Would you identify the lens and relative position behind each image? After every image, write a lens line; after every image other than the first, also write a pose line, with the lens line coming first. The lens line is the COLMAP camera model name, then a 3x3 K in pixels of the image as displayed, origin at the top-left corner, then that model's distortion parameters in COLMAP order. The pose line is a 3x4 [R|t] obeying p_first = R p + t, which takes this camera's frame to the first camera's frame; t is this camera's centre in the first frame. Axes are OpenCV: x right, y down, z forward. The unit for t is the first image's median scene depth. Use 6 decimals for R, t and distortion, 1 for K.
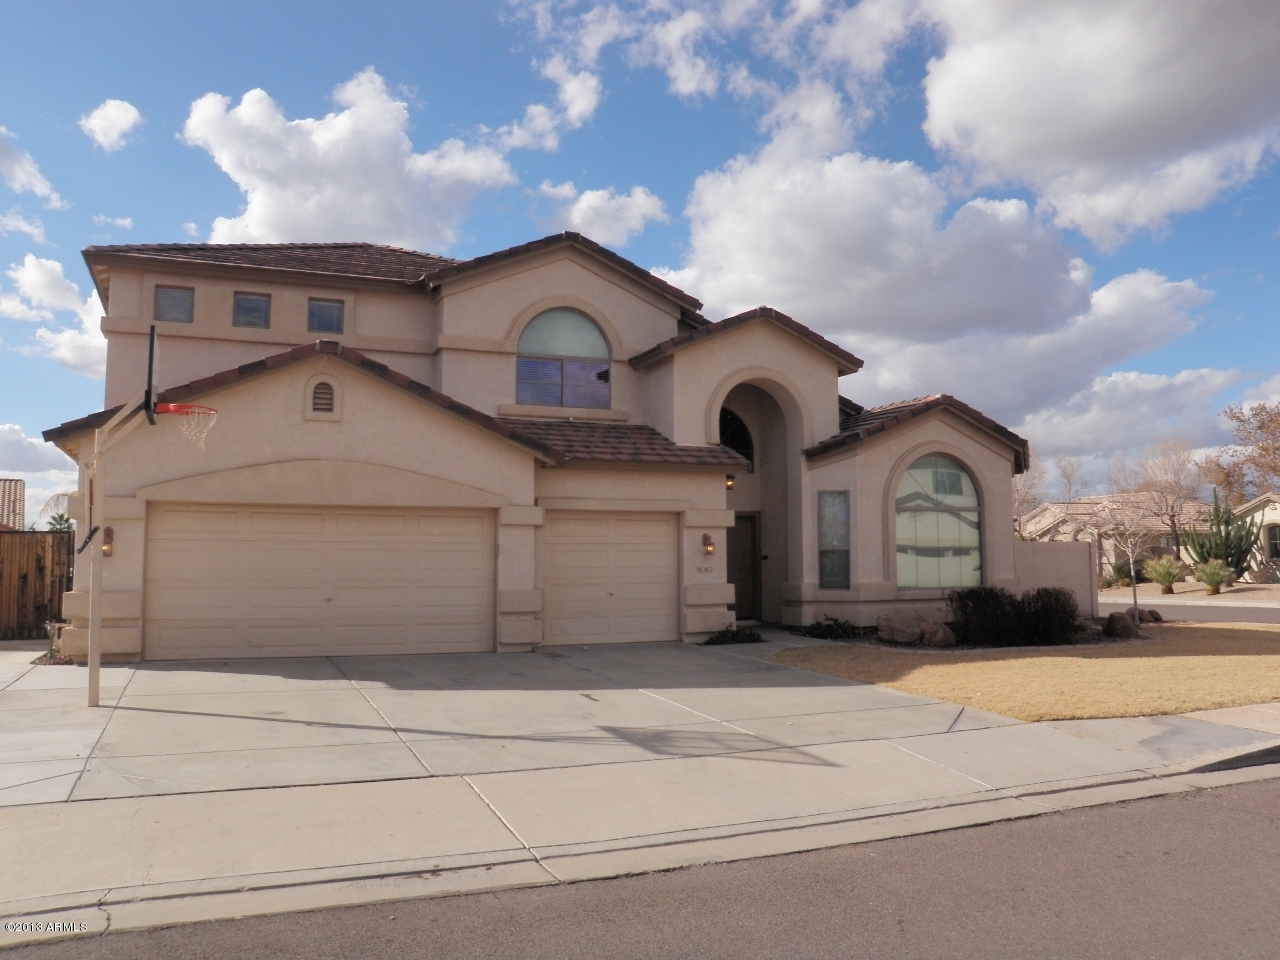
lens RADIAL K [[1026.5, 0, 607.1], [0, 1026.5, 487.6], [0, 0, 1]] dist [-0.113796, 0.078889]
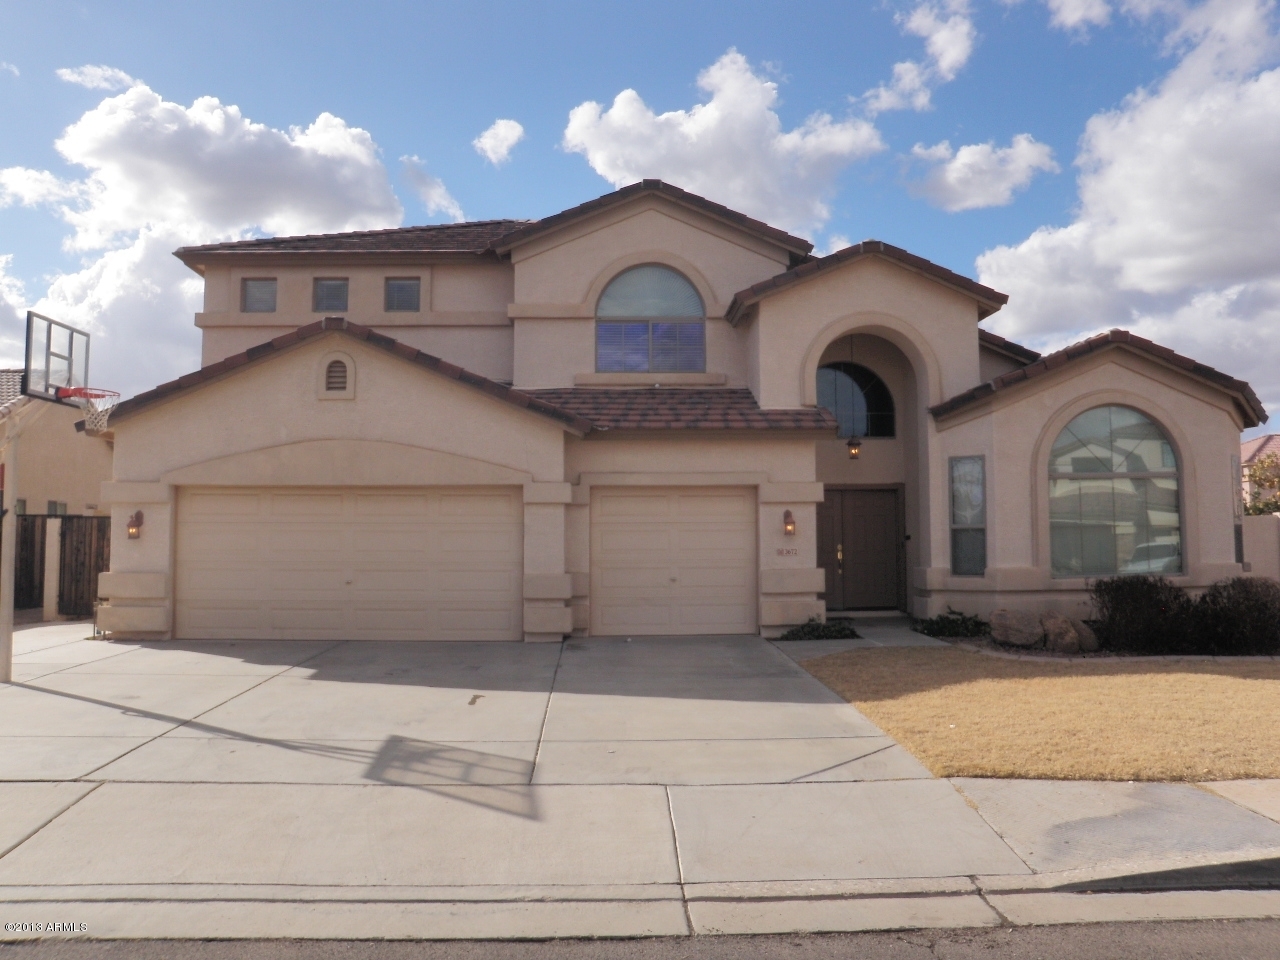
lens RADIAL K [[1026.5, 0, 641.8], [0, 1026.5, 477.7], [0, 0, 1]] dist [-0.113796, 0.078889]
pose [[0.935981, -0.021429, -0.351396, 0.274504], [0.026166, 0.999619, 0.008735, 0.006638], [0.351075, -0.017370, 0.936186, 0.148669]]
